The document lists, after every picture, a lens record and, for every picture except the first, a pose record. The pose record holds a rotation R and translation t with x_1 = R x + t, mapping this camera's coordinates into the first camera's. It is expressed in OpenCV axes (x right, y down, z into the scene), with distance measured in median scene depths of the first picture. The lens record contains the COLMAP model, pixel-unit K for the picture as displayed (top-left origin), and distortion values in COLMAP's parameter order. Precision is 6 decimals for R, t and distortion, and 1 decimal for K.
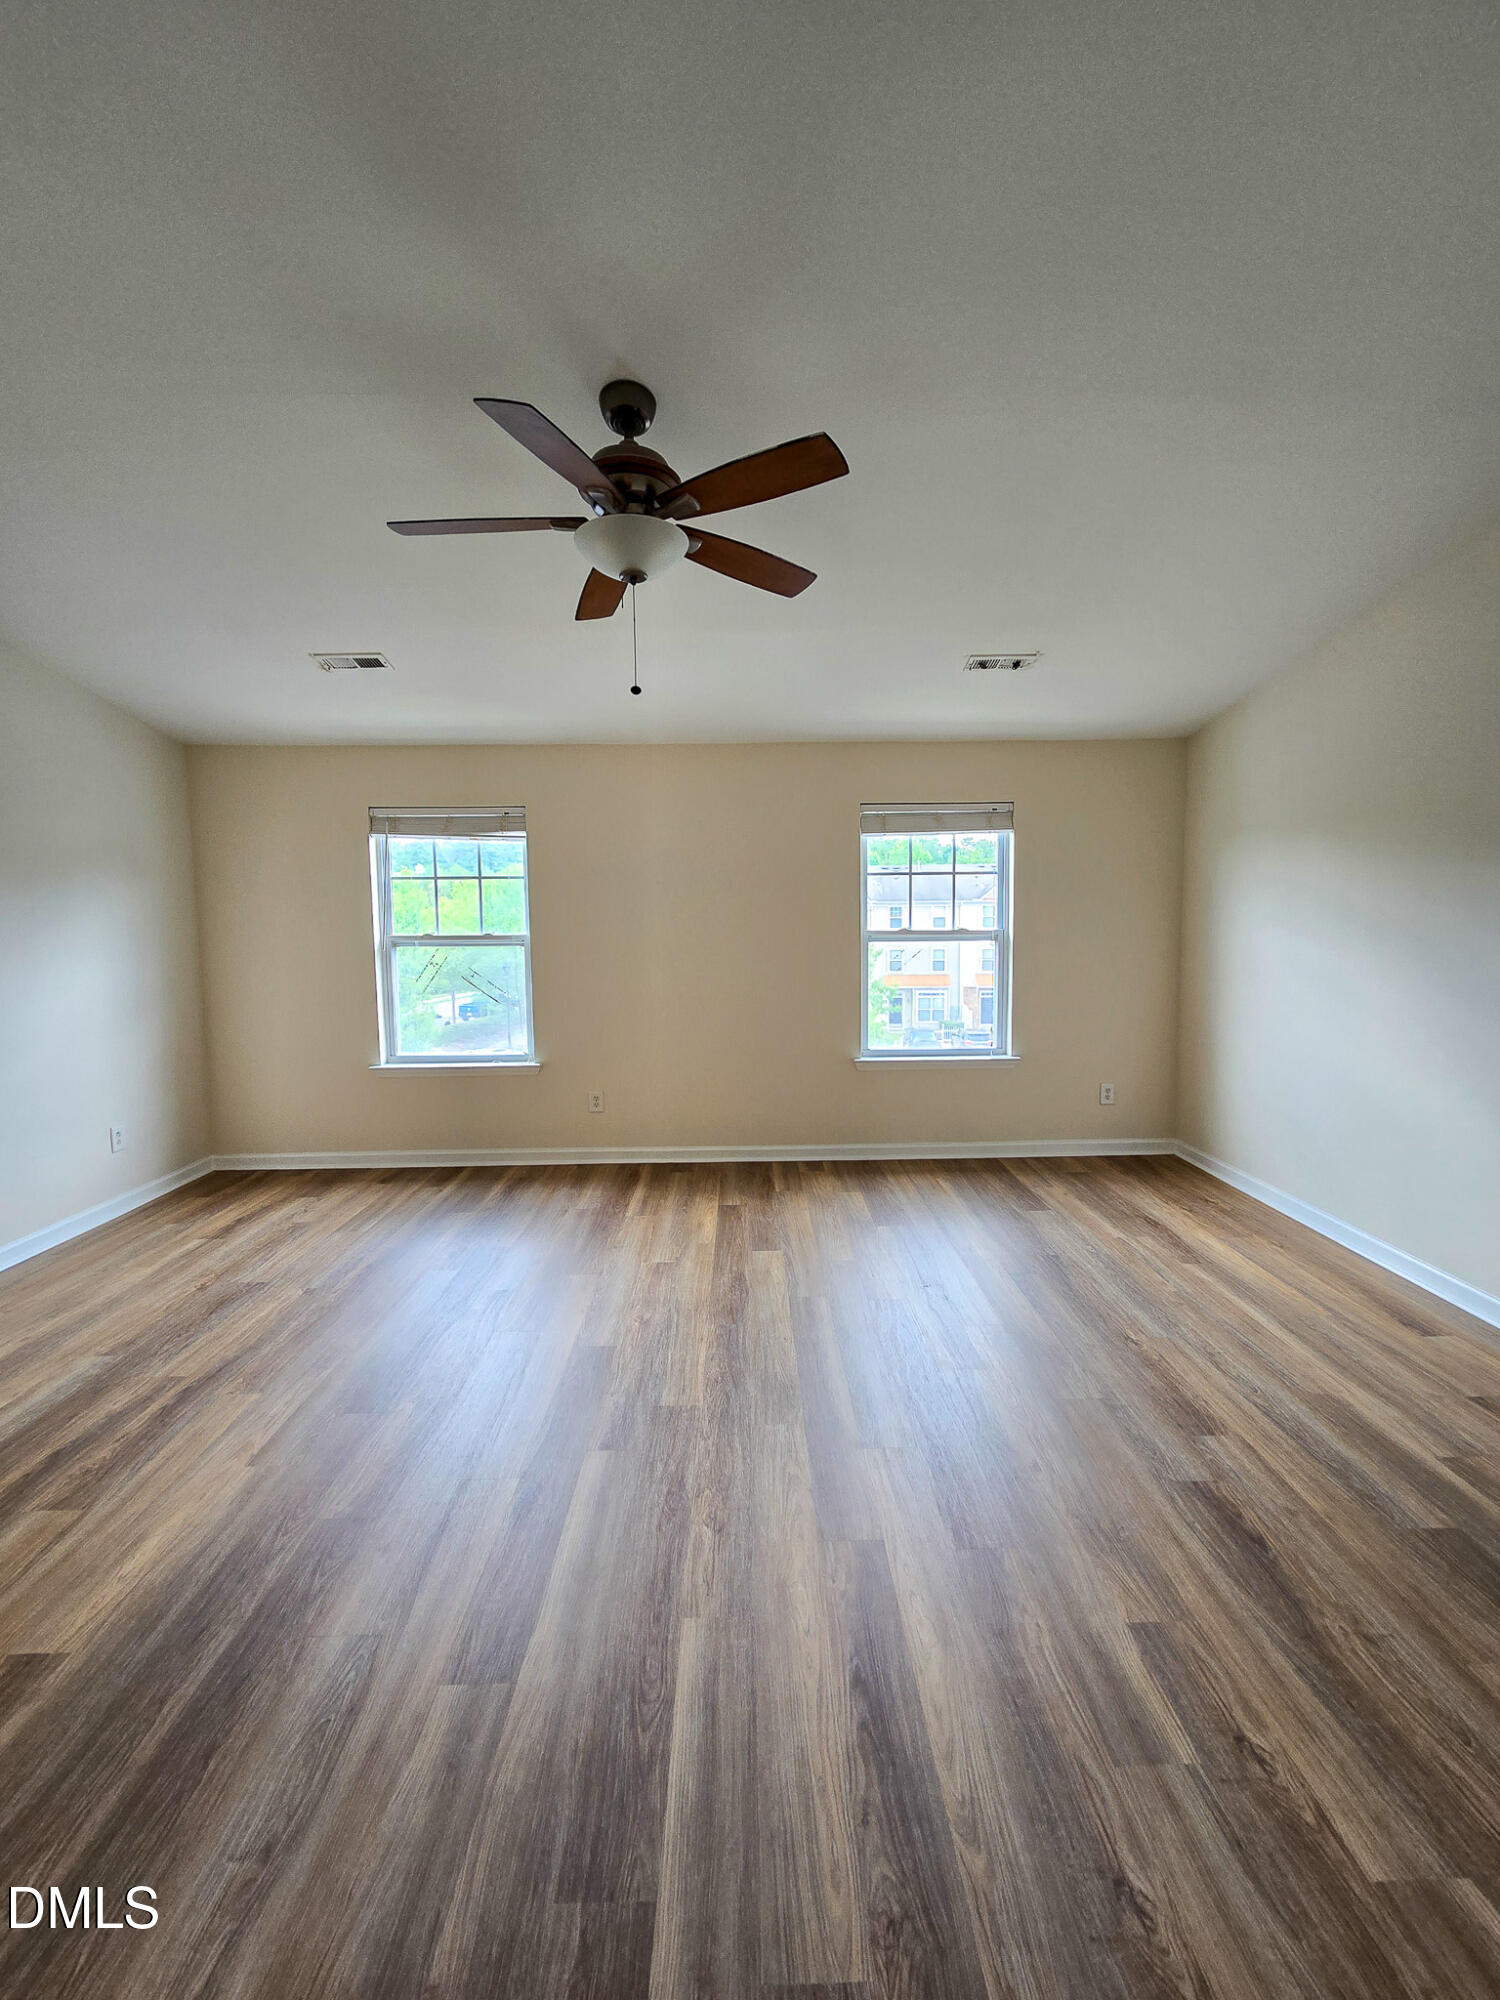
lens RADIAL K [[819.3, 0, 750.6], [0, 819.3, 1000.9], [0, 0, 1]] dist [0.001303, -0.001271]
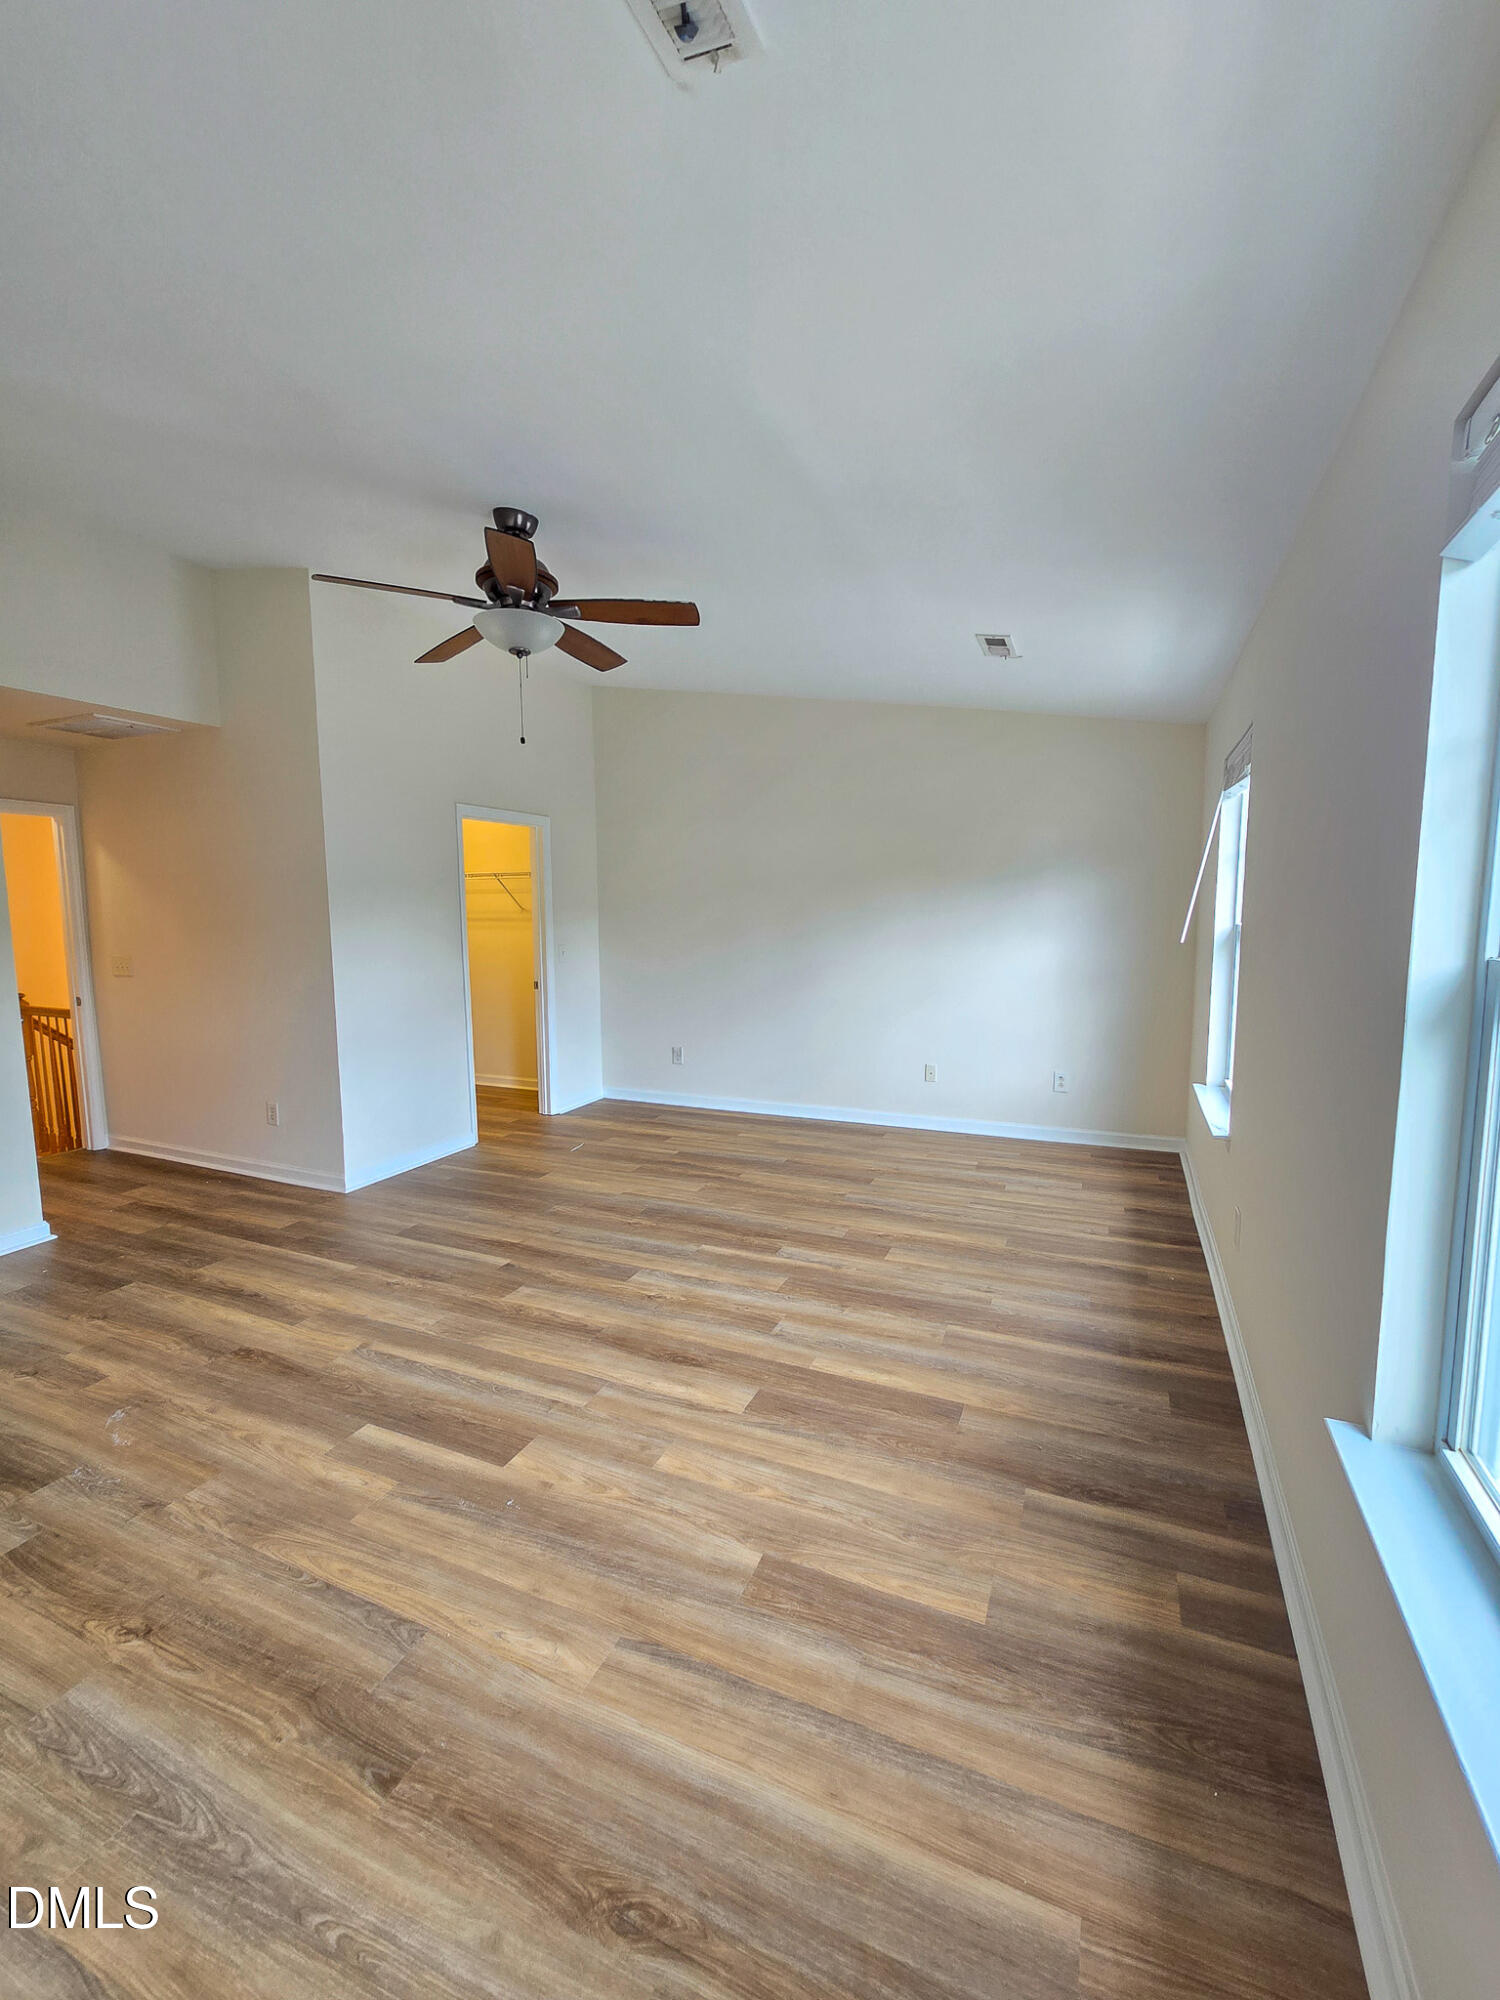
lens RADIAL K [[819.3, 0, 758.1], [0, 819.3, 986.1], [0, 0, 1]] dist [0.001303, -0.001271]
pose [[-0.413619, 0.096021, -0.905372, 0.629113], [-0.069187, 0.988233, 0.136417, -0.134927], [0.907817, 0.119064, -0.402108, 1.297671]]
